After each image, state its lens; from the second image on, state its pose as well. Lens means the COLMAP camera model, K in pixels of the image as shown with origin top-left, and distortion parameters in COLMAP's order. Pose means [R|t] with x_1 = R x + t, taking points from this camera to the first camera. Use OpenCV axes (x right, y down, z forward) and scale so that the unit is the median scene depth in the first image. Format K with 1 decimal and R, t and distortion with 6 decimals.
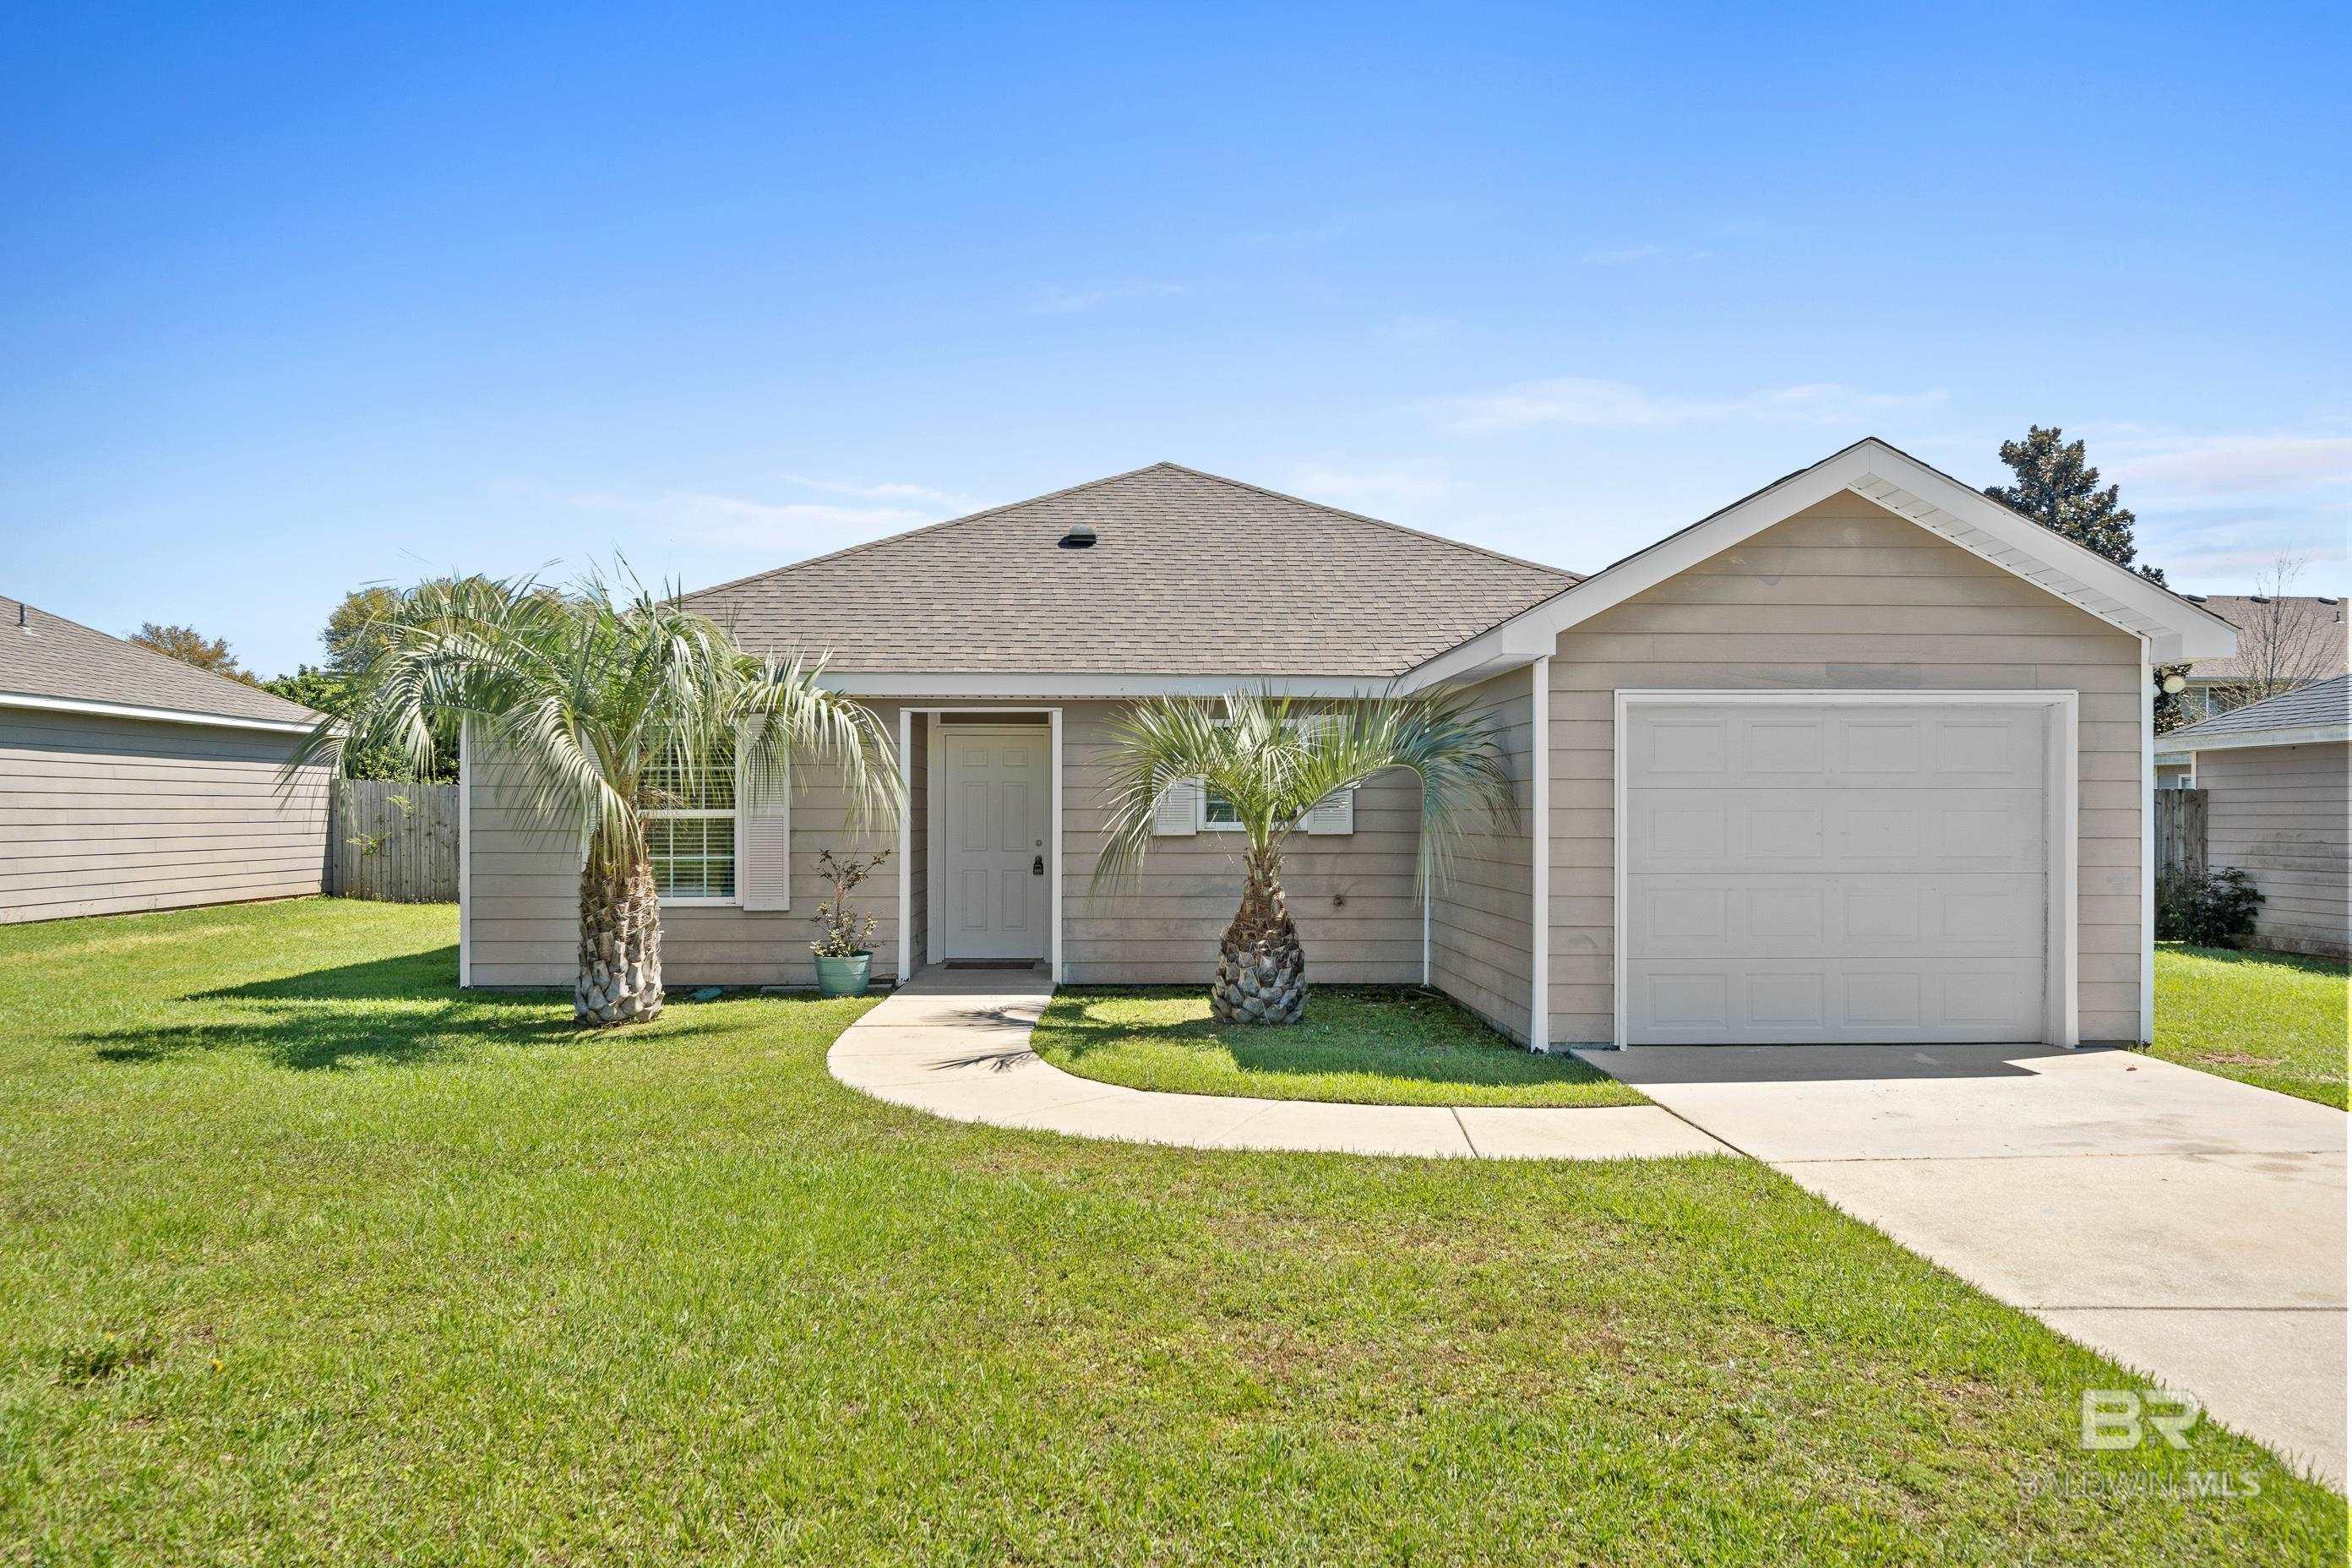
lens RADIAL K [[1581.4, 0, 1192.8], [0, 1581.4, 804.1], [0, 0, 1]] dist [0.009523, -0.004882]
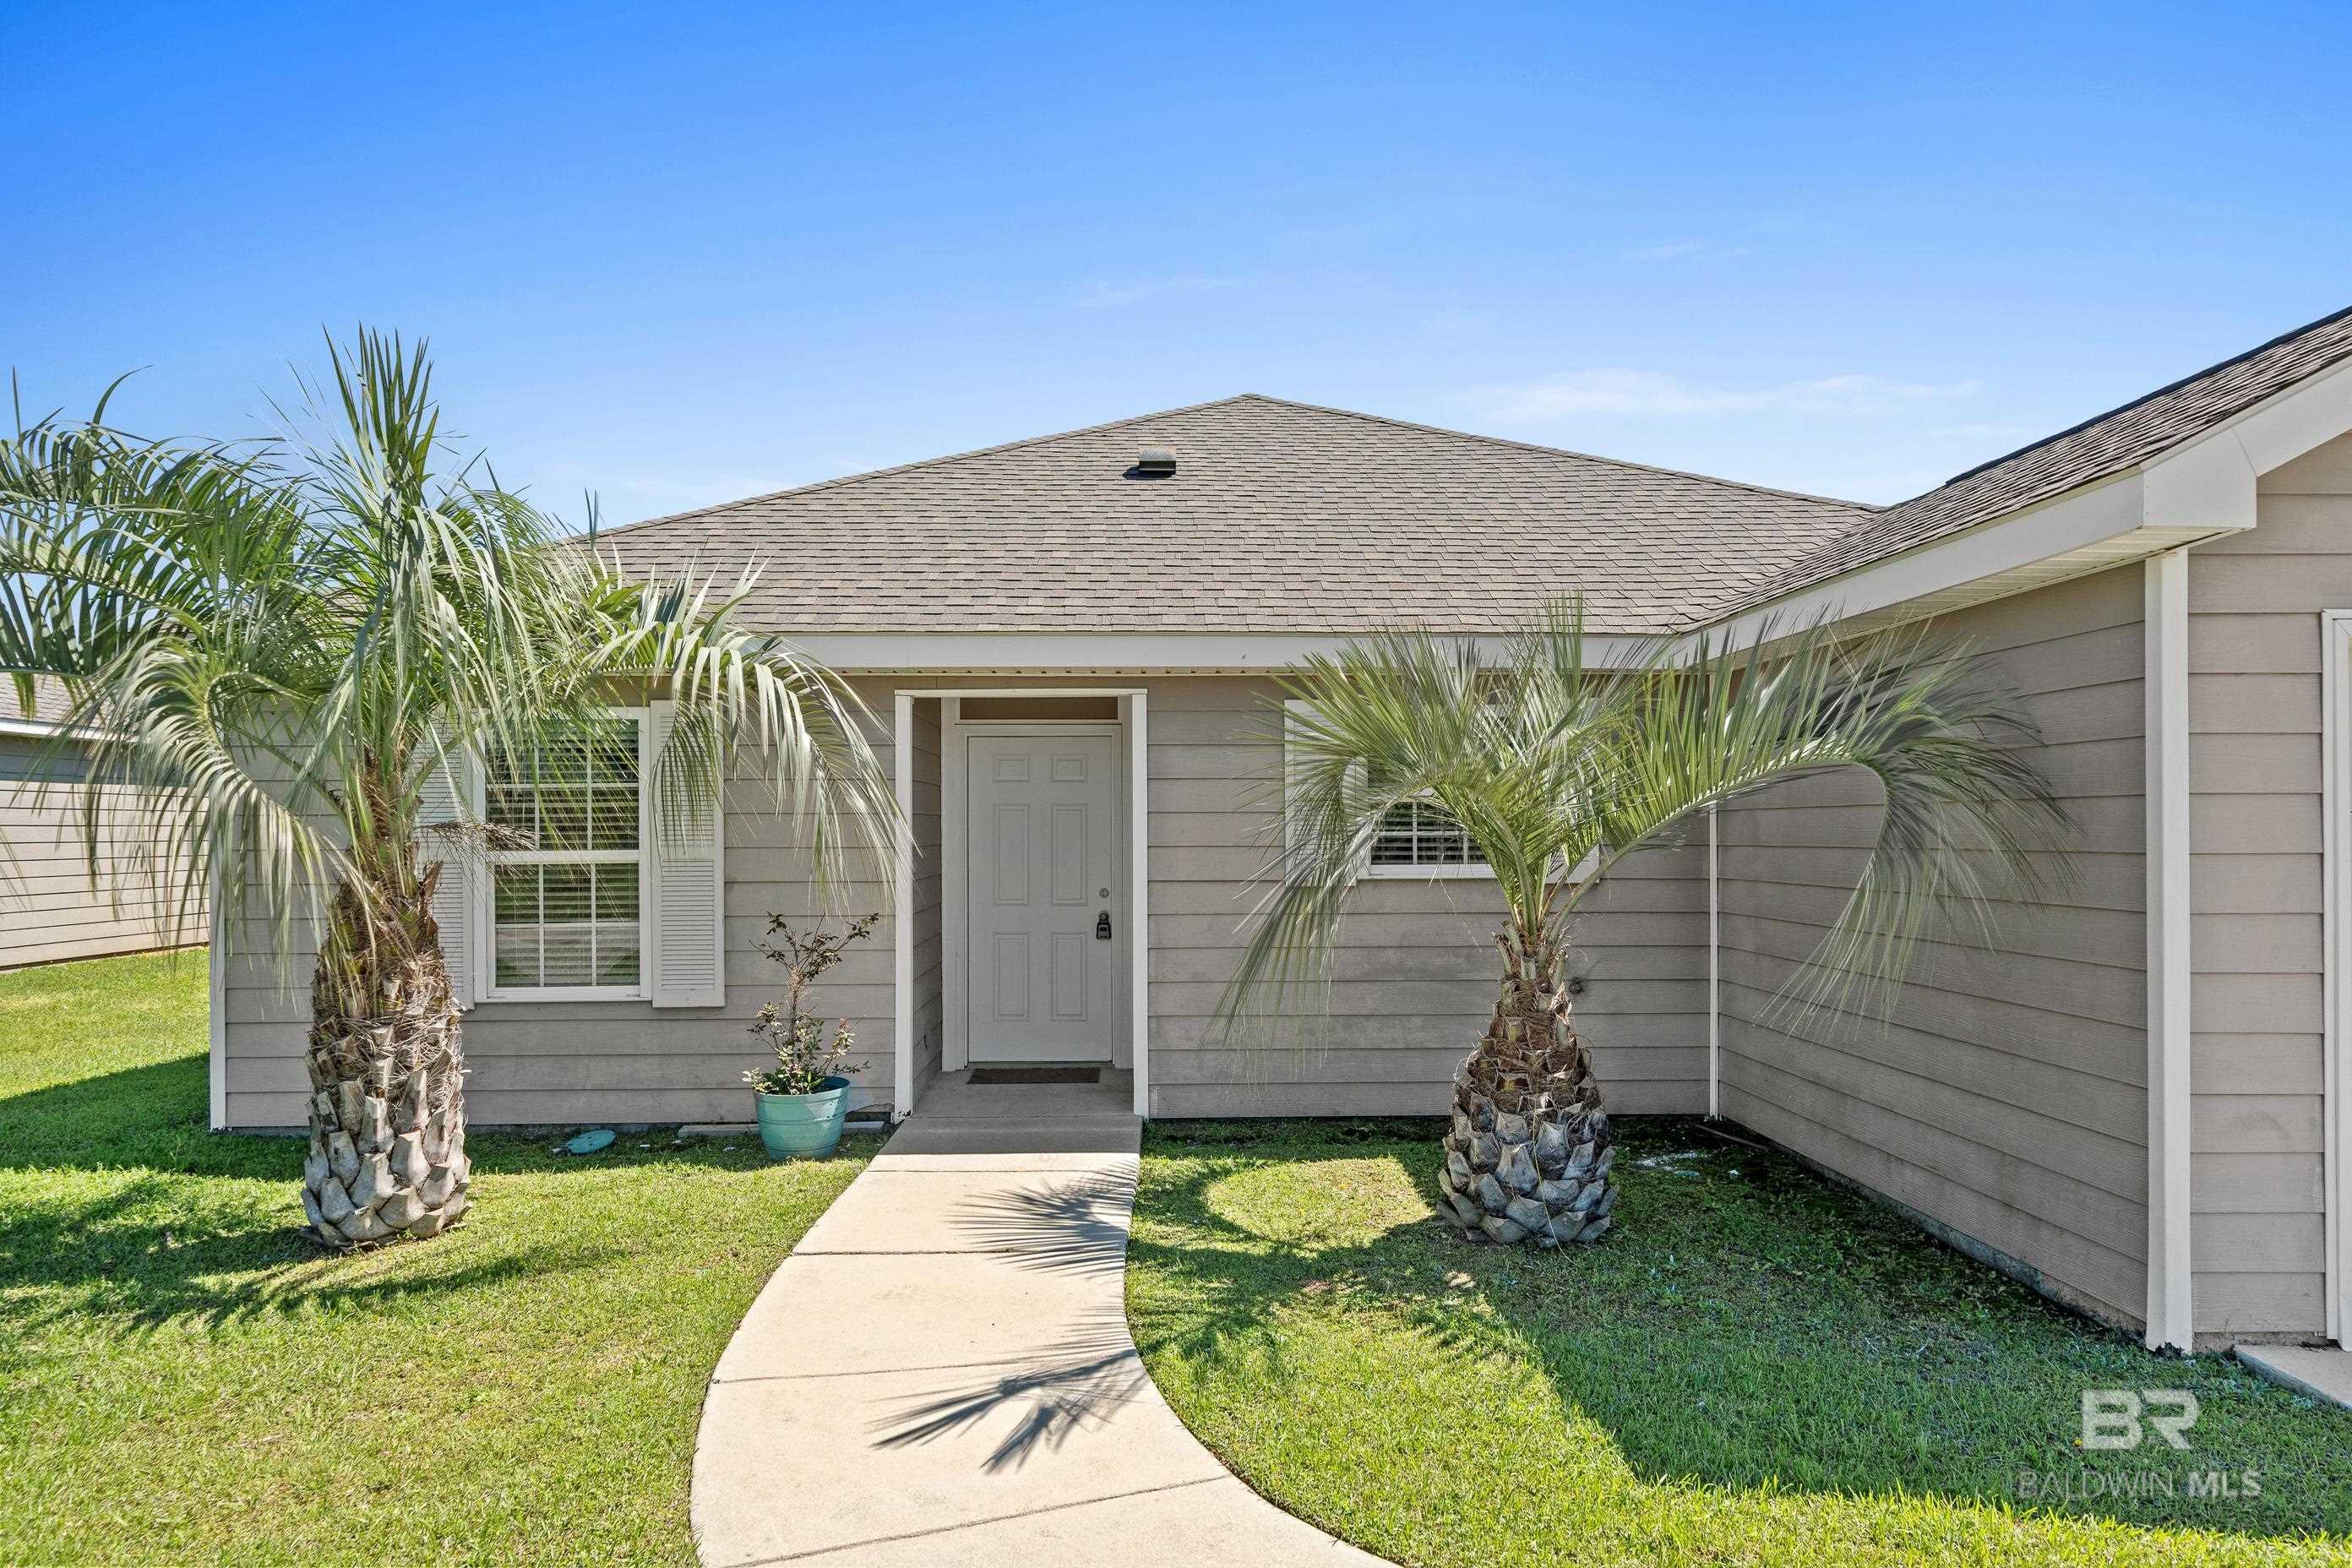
lens RADIAL K [[1456.1, 0, 1188.7], [0, 1456.1, 827.6], [0, 0, 1]] dist [0.009151, 0.000277]
pose [[0.999927, -0.004557, -0.011185, -0.070015], [0.004591, 0.999985, 0.003007, -0.007267], [0.011172, -0.003059, 0.999933, 0.481363]]
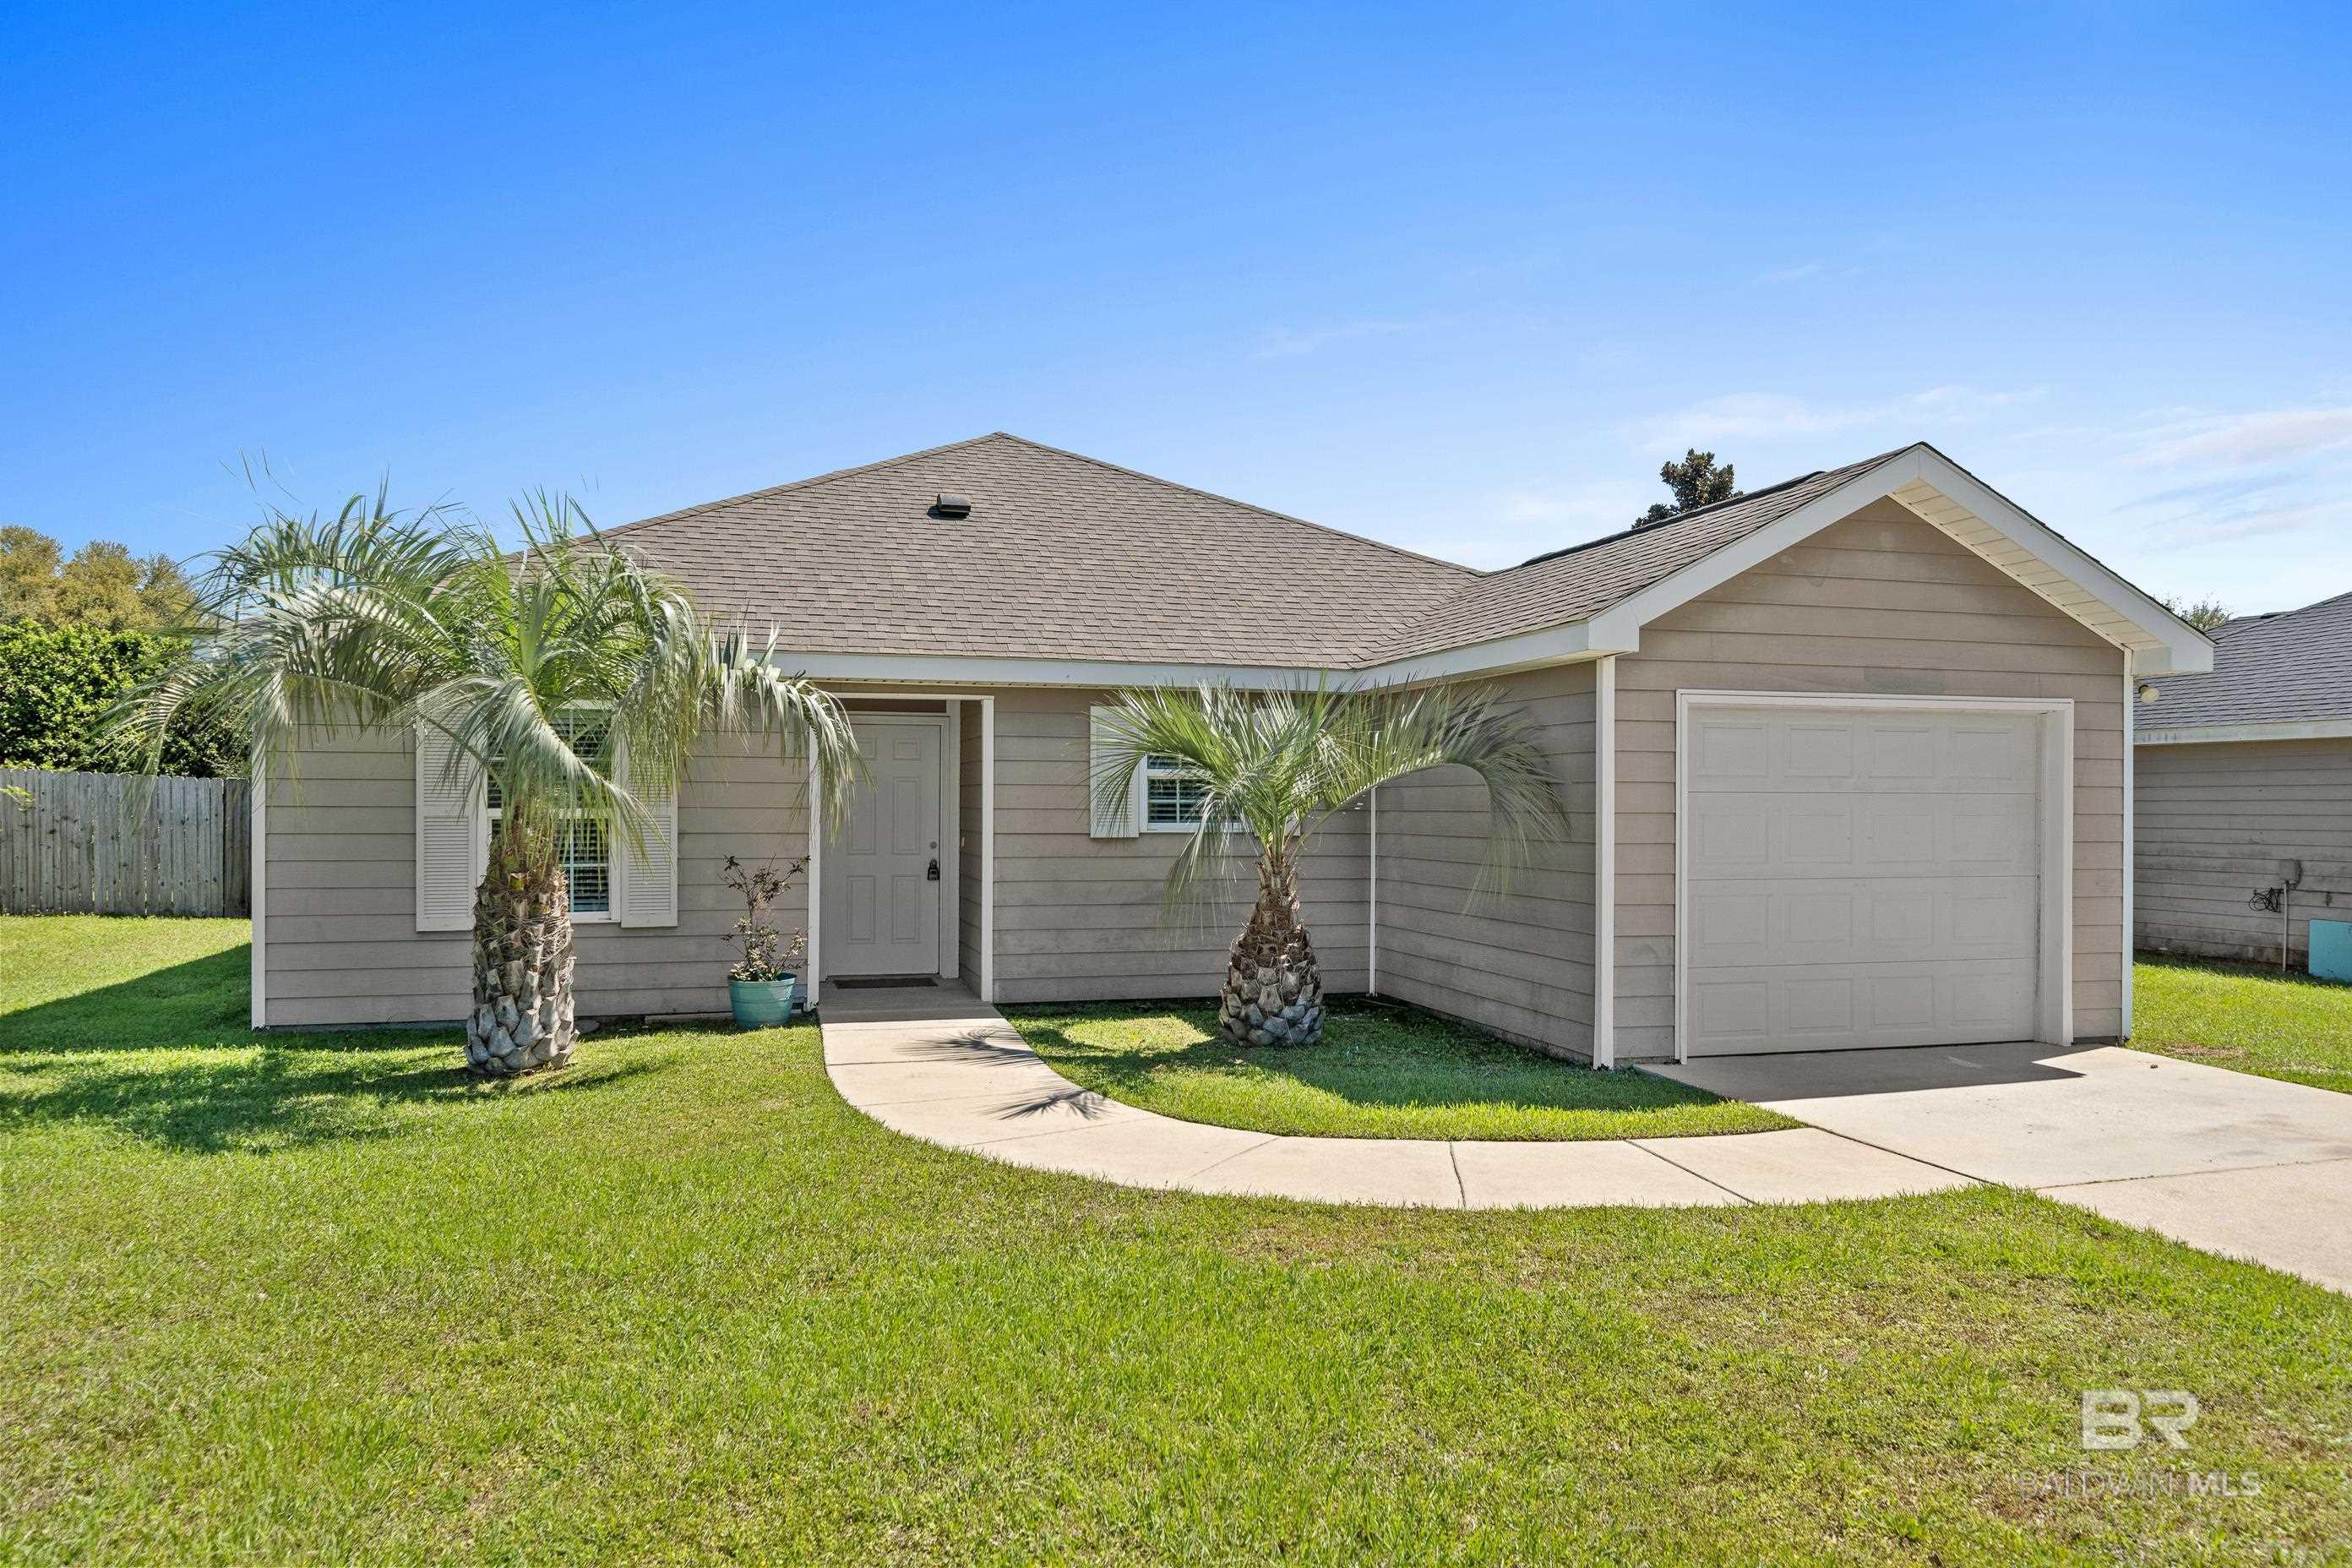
lens RADIAL K [[1581.4, 0, 1191.8], [0, 1581.4, 792.8], [0, 0, 1]] dist [0.009523, -0.004882]
pose [[0.971496, 0.004639, 0.237011, -0.219375], [-0.004581, 0.999989, -0.000796, -0.006539], [-0.237012, -0.000312, 0.971507, 0.118945]]
